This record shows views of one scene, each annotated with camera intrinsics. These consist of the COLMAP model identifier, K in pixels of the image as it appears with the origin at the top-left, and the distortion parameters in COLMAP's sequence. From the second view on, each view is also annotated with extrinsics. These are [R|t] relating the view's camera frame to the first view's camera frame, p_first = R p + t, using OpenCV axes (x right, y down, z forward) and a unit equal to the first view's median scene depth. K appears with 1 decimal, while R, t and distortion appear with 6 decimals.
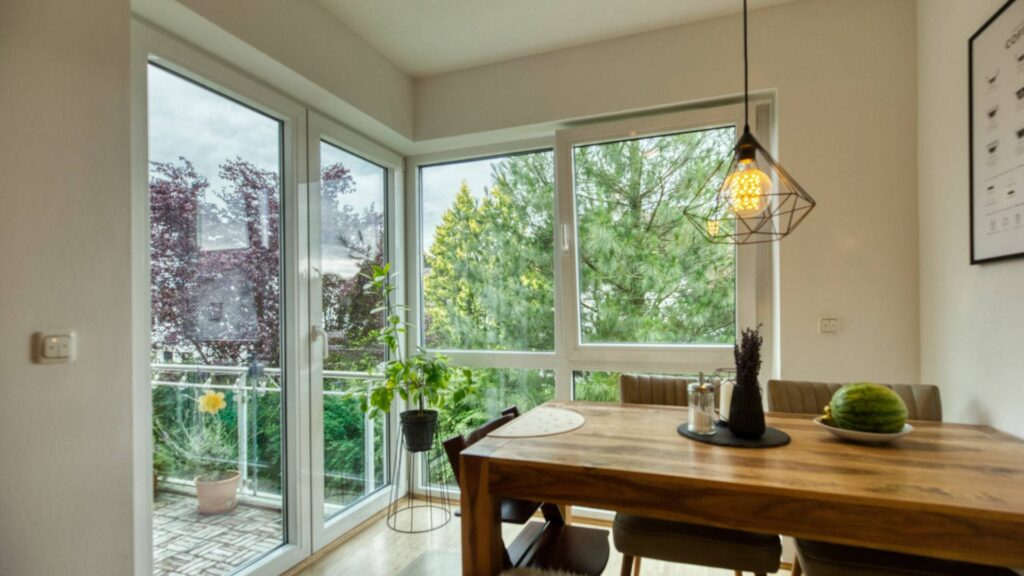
lens RADIAL K [[489.0, 0, 514.2], [0, 489.0, 308.0], [0, 0, 1]] dist [-0.003256, -0.000337]
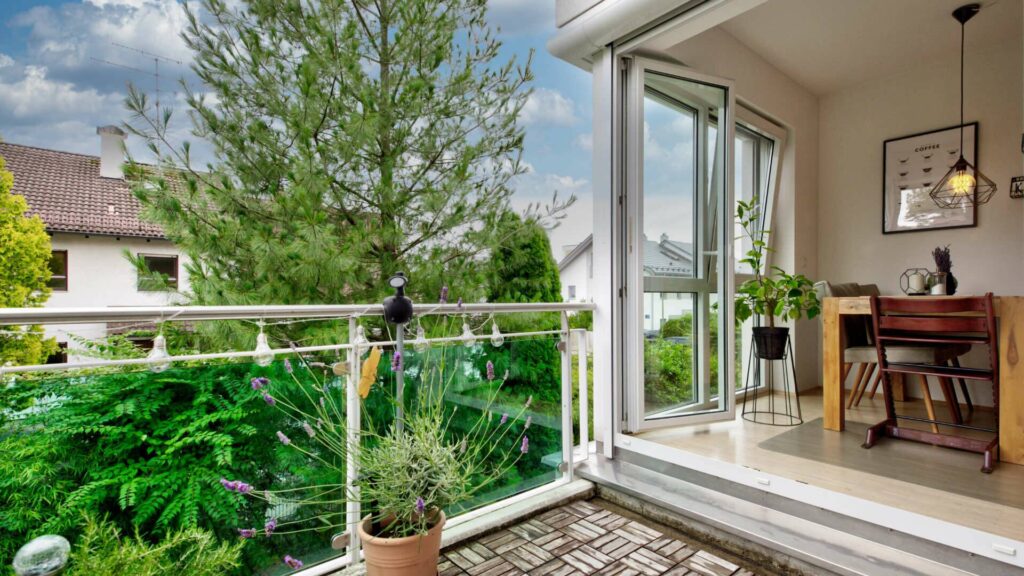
lens RADIAL K [[476.4, 0, 512.0], [0, 476.4, 288.0], [0, 0, 1]] dist [0.034099, 0.000163]
pose [[0.492256, 0.027742, 0.870008, -0.919966], [-0.008522, 0.999598, -0.027053, 0.117263], [-0.870409, 0.005903, 0.492295, 0.625384]]
